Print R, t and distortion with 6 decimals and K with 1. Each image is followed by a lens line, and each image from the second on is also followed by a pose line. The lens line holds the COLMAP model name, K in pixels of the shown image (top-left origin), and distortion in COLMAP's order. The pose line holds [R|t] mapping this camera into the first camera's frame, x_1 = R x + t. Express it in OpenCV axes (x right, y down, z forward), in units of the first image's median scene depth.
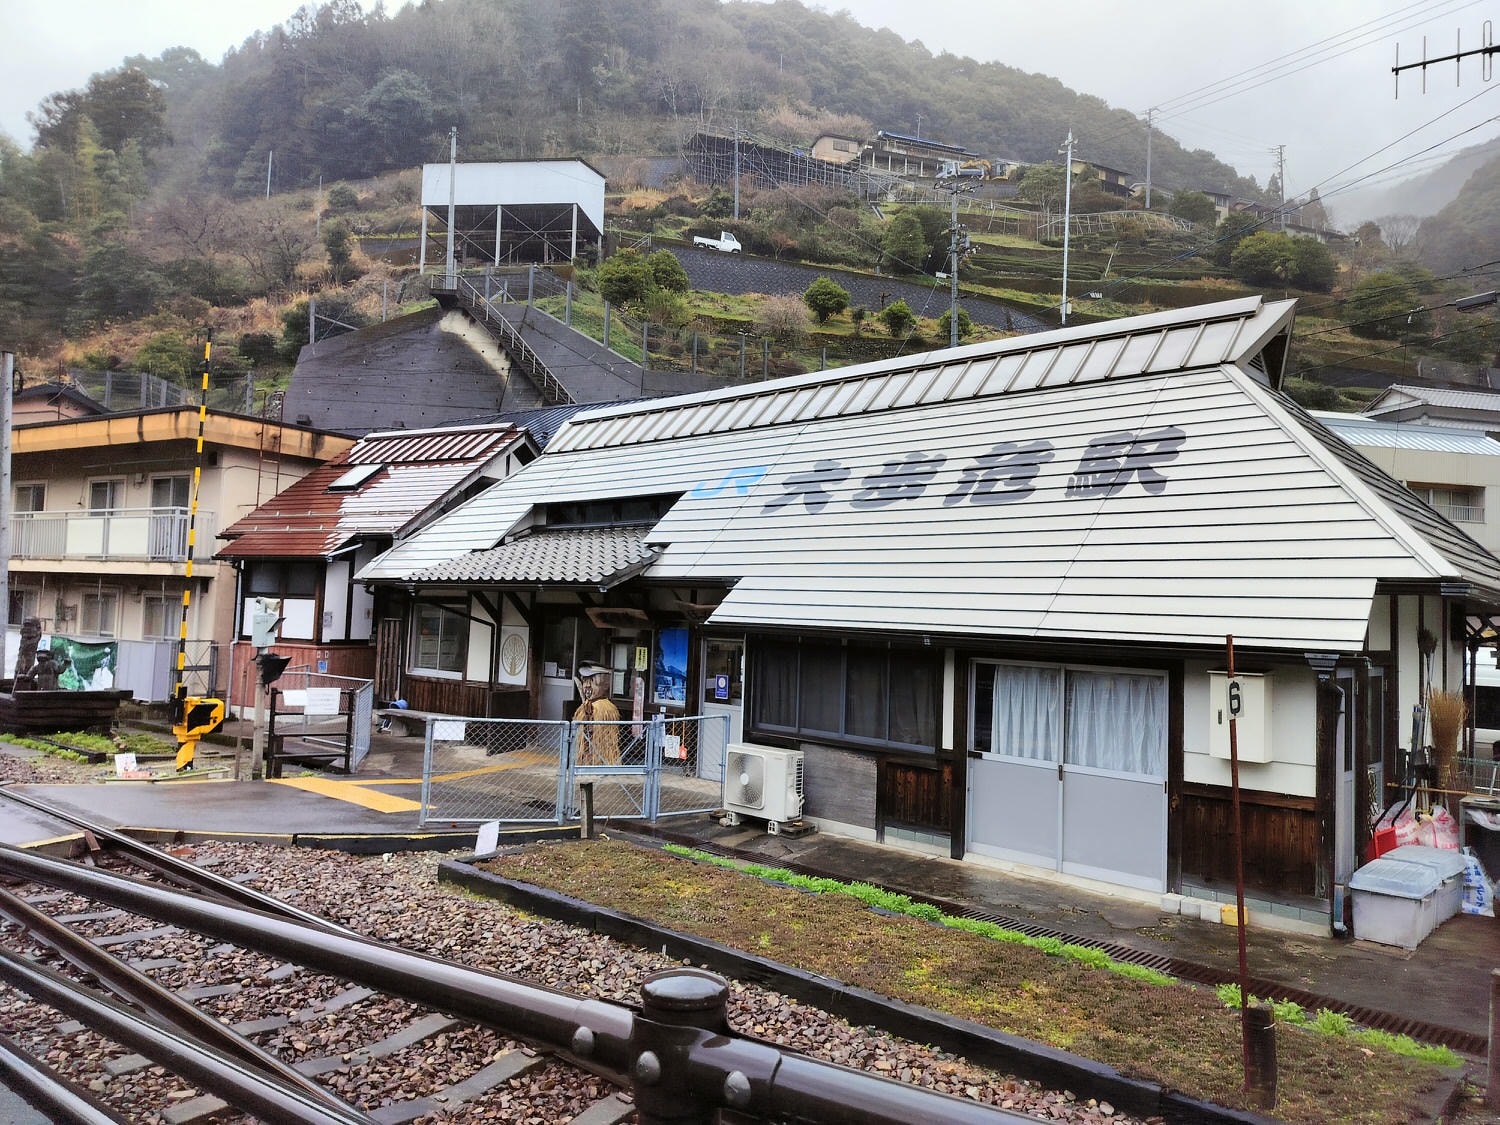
lens RADIAL K [[1075.7, 0, 750.0], [0, 1075.7, 562.5], [0, 0, 1]] dist [0.044283, -0.010060]
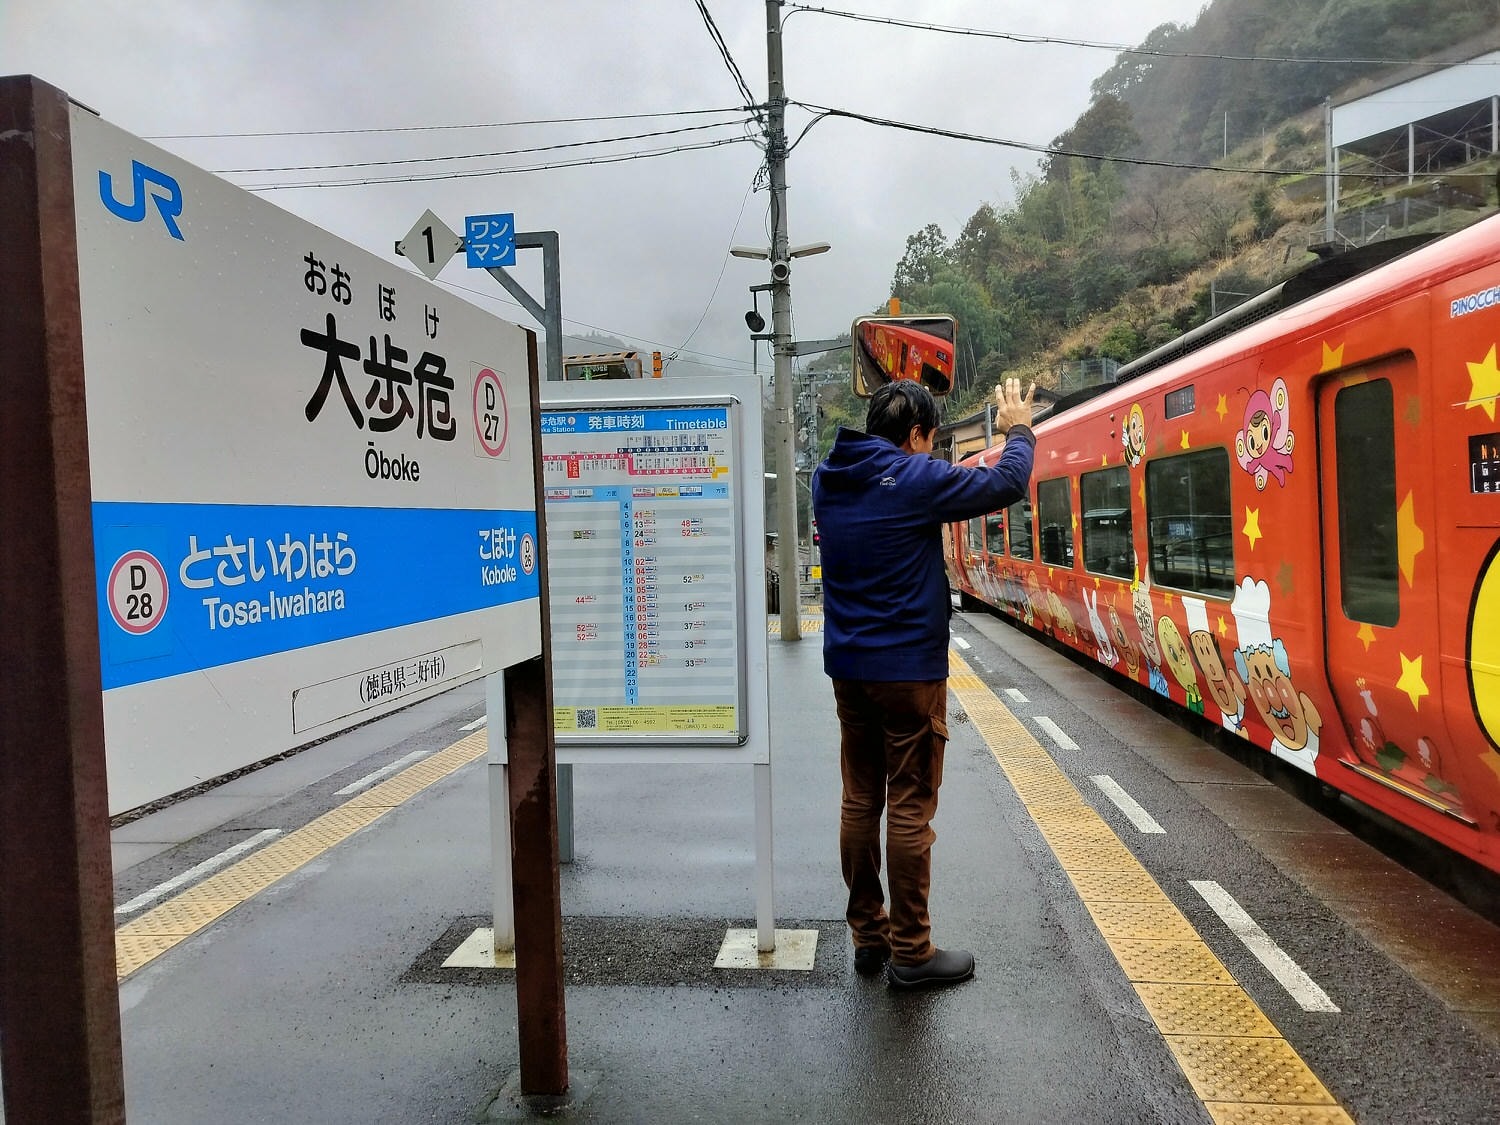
lens RADIAL K [[1075.7, 0, 750.0], [0, 1075.7, 562.5], [0, 0, 1]] dist [0.044283, -0.010060]
pose [[0.632594, -0.027003, -0.774012, 0.125238], [0.082807, 0.996021, 0.032930, 0.001296], [0.770044, -0.084925, 0.632313, -0.137378]]
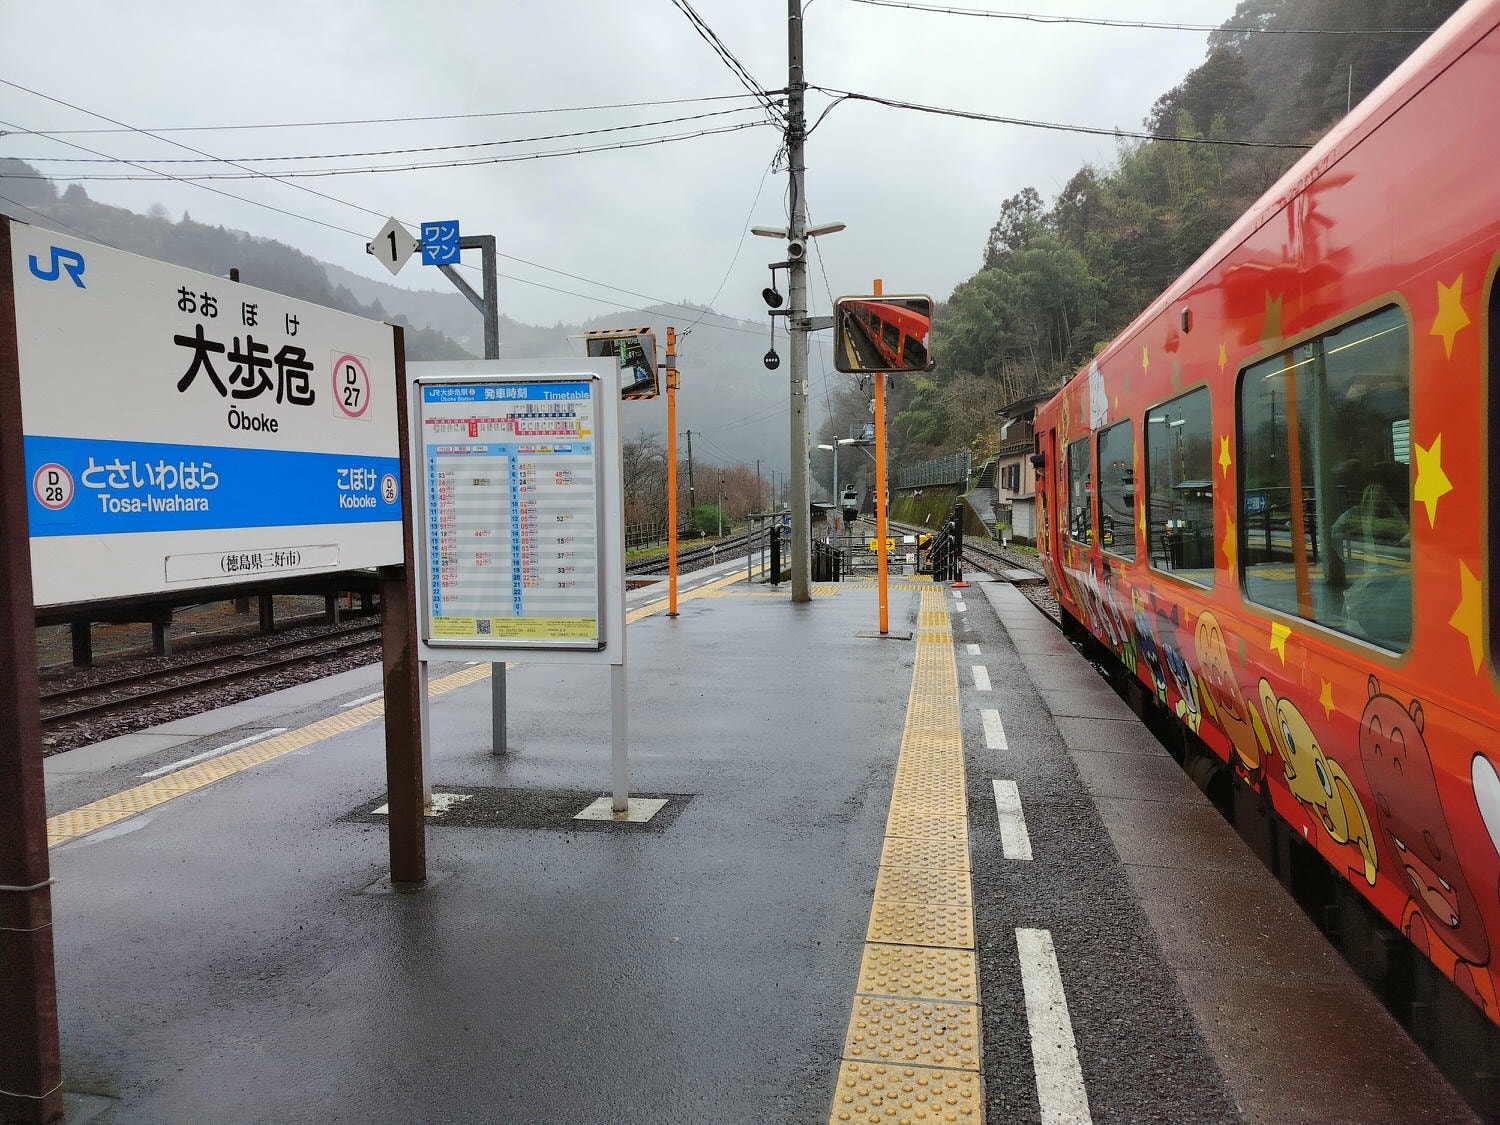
lens RADIAL K [[1097.0, 0, 750.0], [0, 1097.0, 562.5], [0, 0, 1]] dist [0.035578, -0.005422]
pose [[0.568607, 0.003259, -0.822603, 0.137680], [0.067255, 0.996460, 0.050437, 0.002774], [0.819855, -0.084003, 0.566375, -0.136310]]
